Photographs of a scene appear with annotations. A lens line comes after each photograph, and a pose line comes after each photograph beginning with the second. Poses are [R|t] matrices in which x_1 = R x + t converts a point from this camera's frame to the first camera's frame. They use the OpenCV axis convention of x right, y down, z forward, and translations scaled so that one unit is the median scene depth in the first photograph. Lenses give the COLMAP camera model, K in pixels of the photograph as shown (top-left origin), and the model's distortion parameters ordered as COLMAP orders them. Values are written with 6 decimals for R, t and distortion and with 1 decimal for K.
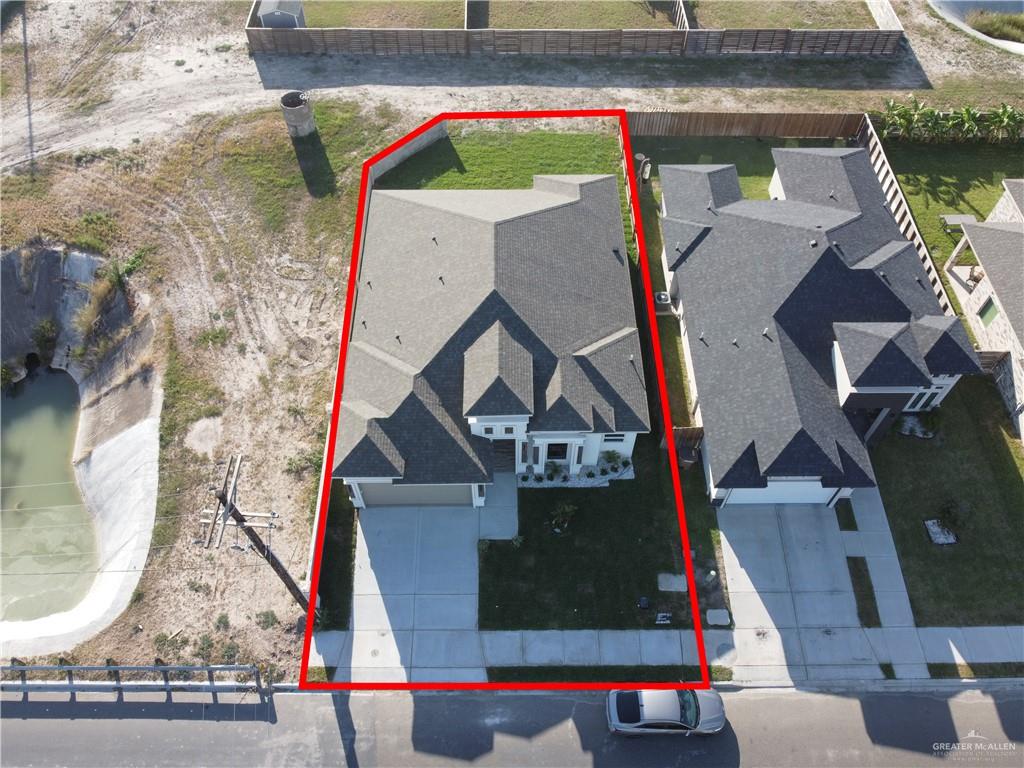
lens RADIAL K [[782.7, 0, 511.1], [0, 782.7, 386.1], [0, 0, 1]] dist [-0.010468, 0.005002]
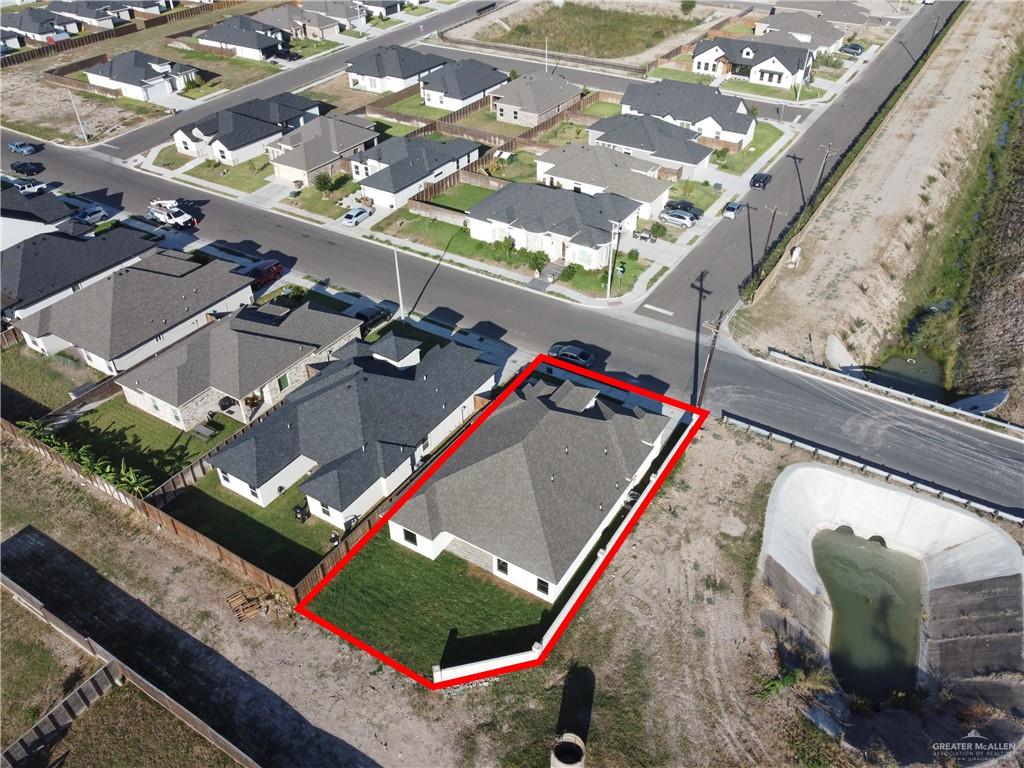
lens RADIAL K [[781.6, 0, 510.9], [0, 781.6, 387.1], [0, 0, 1]] dist [-0.003315, -0.004165]
pose [[-0.841822, -0.324798, 0.431094, -0.566161], [0.441664, 0.044607, 0.896071, -1.435383], [-0.310272, 0.944731, 0.105901, 0.678426]]
